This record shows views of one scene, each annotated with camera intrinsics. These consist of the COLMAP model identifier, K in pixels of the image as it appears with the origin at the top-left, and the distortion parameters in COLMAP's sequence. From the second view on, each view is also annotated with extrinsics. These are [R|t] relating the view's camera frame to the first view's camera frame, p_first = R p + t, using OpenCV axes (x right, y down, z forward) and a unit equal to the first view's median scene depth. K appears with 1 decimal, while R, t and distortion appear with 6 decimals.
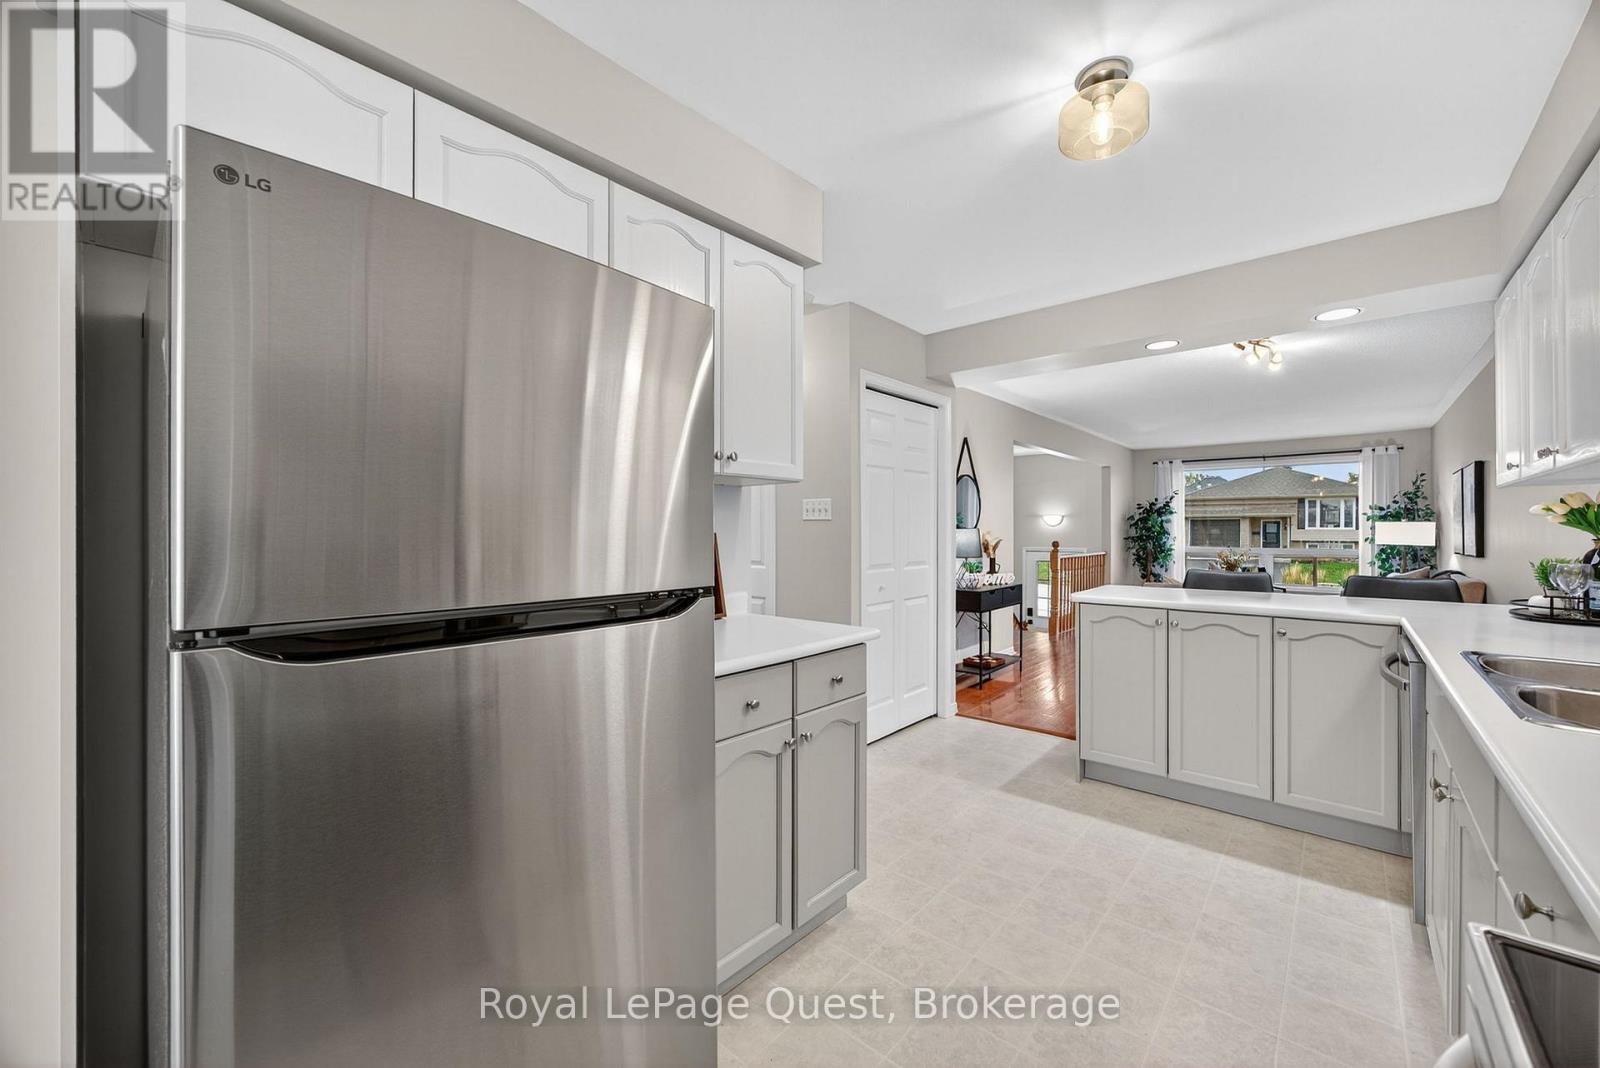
lens RADIAL K [[623.3, 0, 807.8], [0, 623.3, 529.4], [0, 0, 1]] dist [-0.000729, 0.000001]
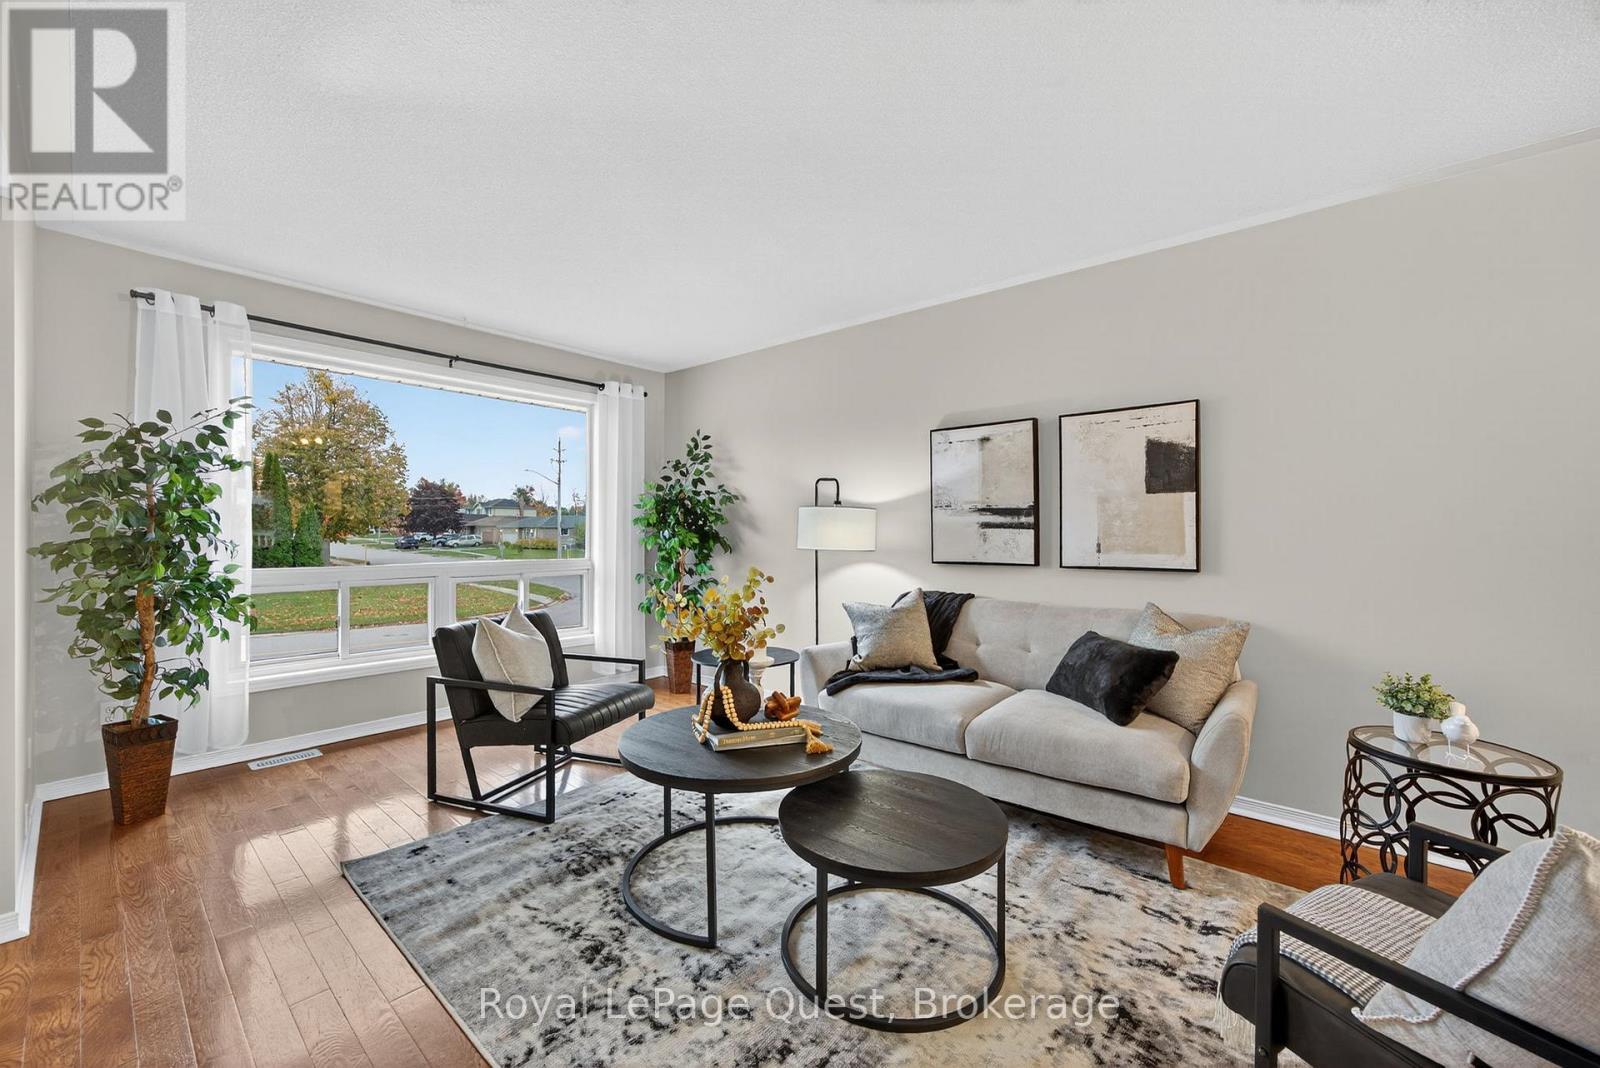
lens RADIAL K [[625.0, 0, 801.9], [0, 625.0, 533.3], [0, 0, 1]] dist [0.000514, 0.000135]
pose [[-0.005057, -0.008715, 0.999949, 0.332989], [-0.007813, 0.999932, 0.008676, 0.003998], [-0.999957, -0.007769, -0.005124, 0.890913]]
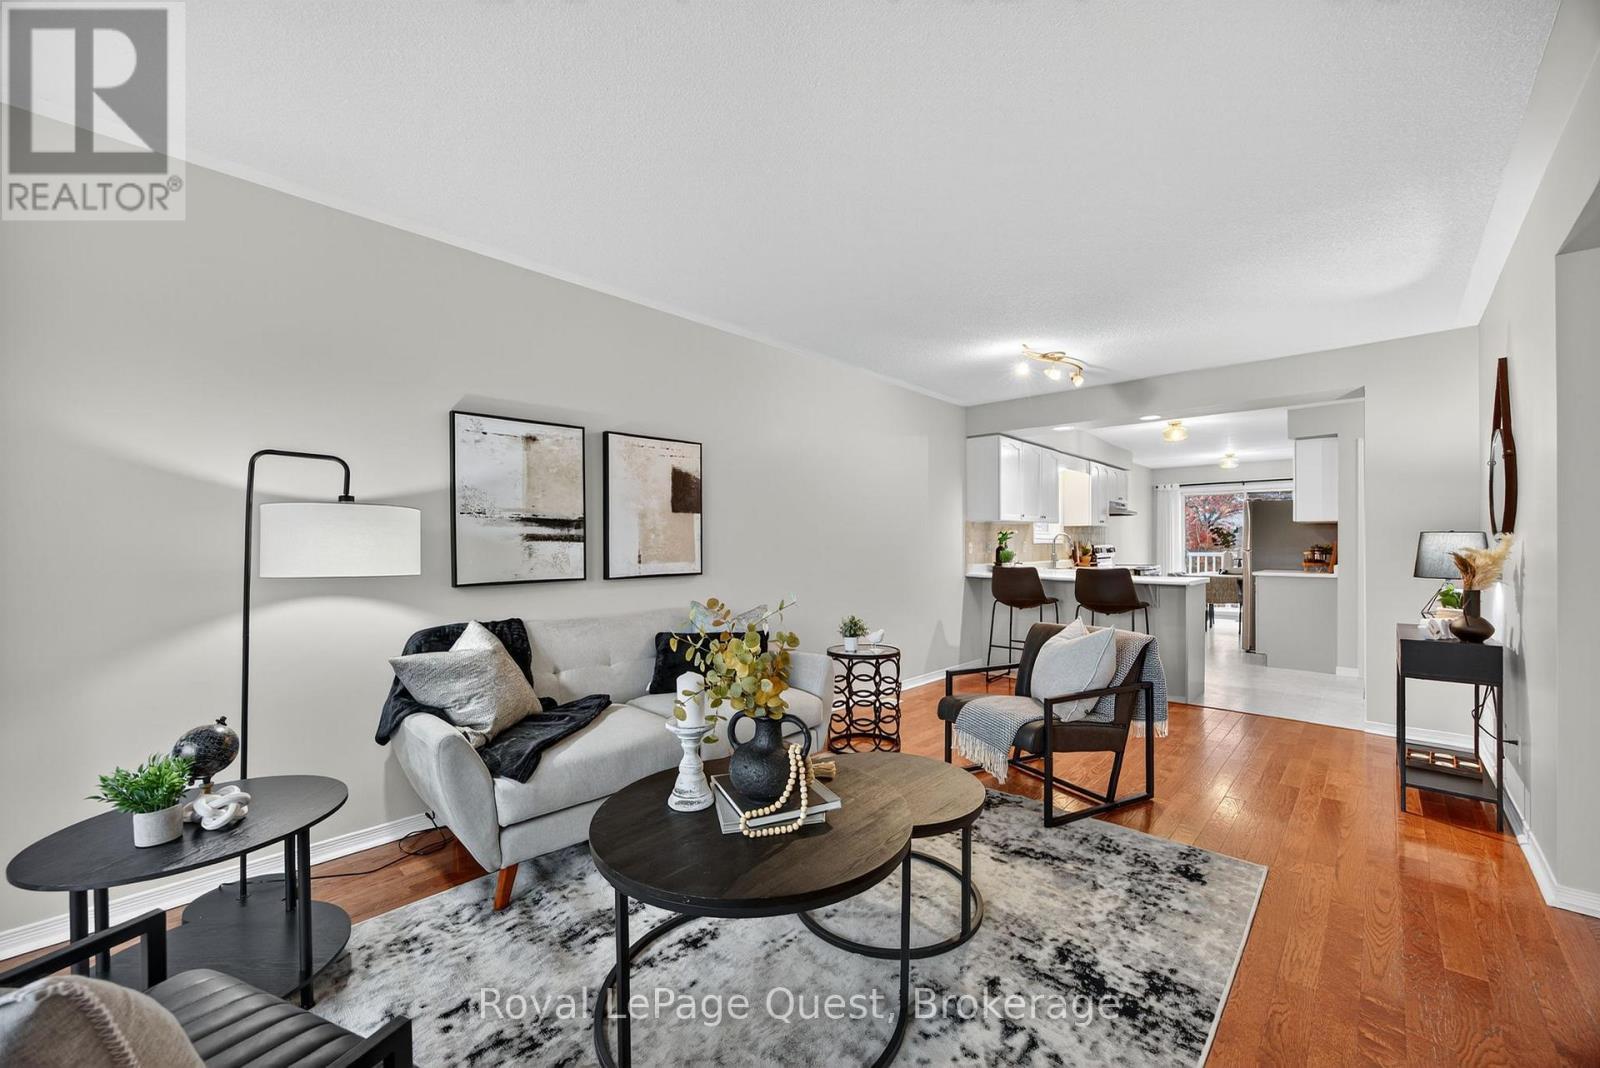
lens RADIAL K [[622.3, 0, 795.2], [0, 622.3, 545.5], [0, 0, 1]] dist [-0.006654, 0.000242]
pose [[-0.998585, 0.003217, 0.053090, 0.577624], [0.003197, 0.999995, -0.000470, 0.006493], [-0.053092, -0.000300, -0.998590, 1.116956]]
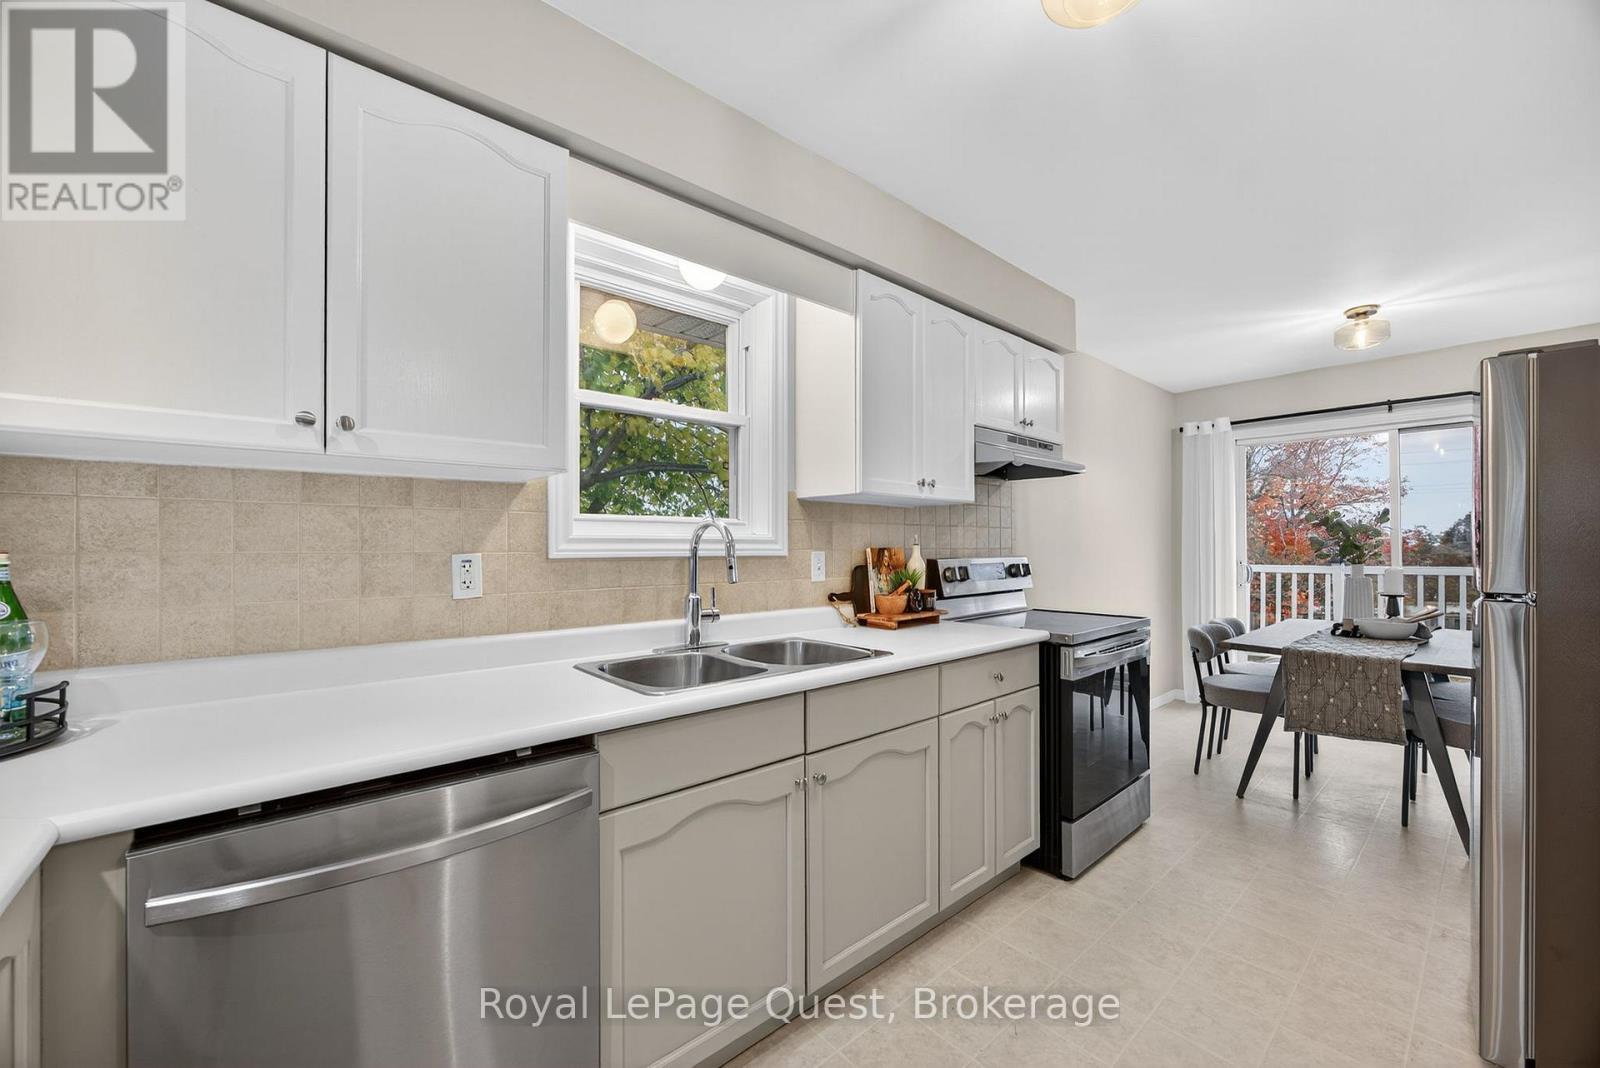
lens RADIAL K [[623.0, 0, 803.6], [0, 623.0, 544.0], [0, 0, 1]] dist [0.000257, 0.000181]
pose [[-0.990807, 0.003528, 0.135239, 0.160579], [0.002818, 0.999981, -0.005444, 0.000291], [-0.135256, -0.005013, -0.990798, 0.408041]]
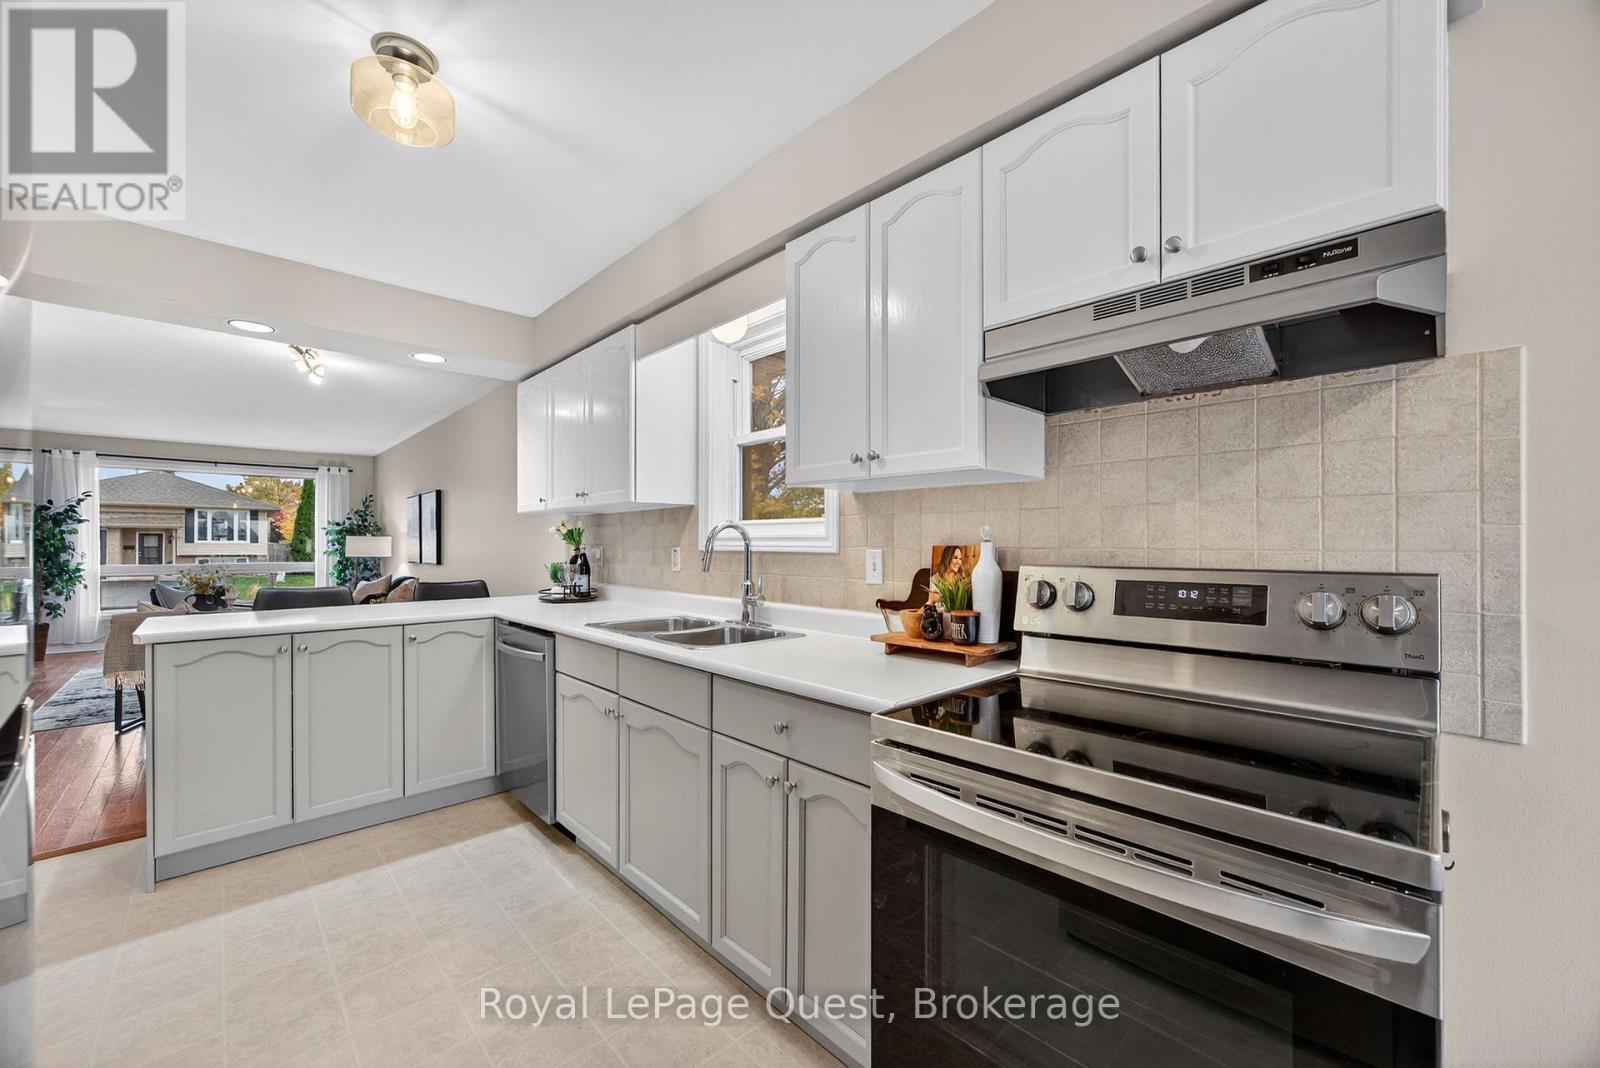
lens RADIAL K [[623.0, 0, 803.6], [0, 623.0, 544.0], [0, 0, 1]] dist [0.000257, 0.000181]
pose [[0.096022, -0.001806, 0.995378, -0.096792], [-0.000188, 0.999998, 0.001832, -0.000540], [-0.995379, -0.000363, 0.096021, 0.079041]]
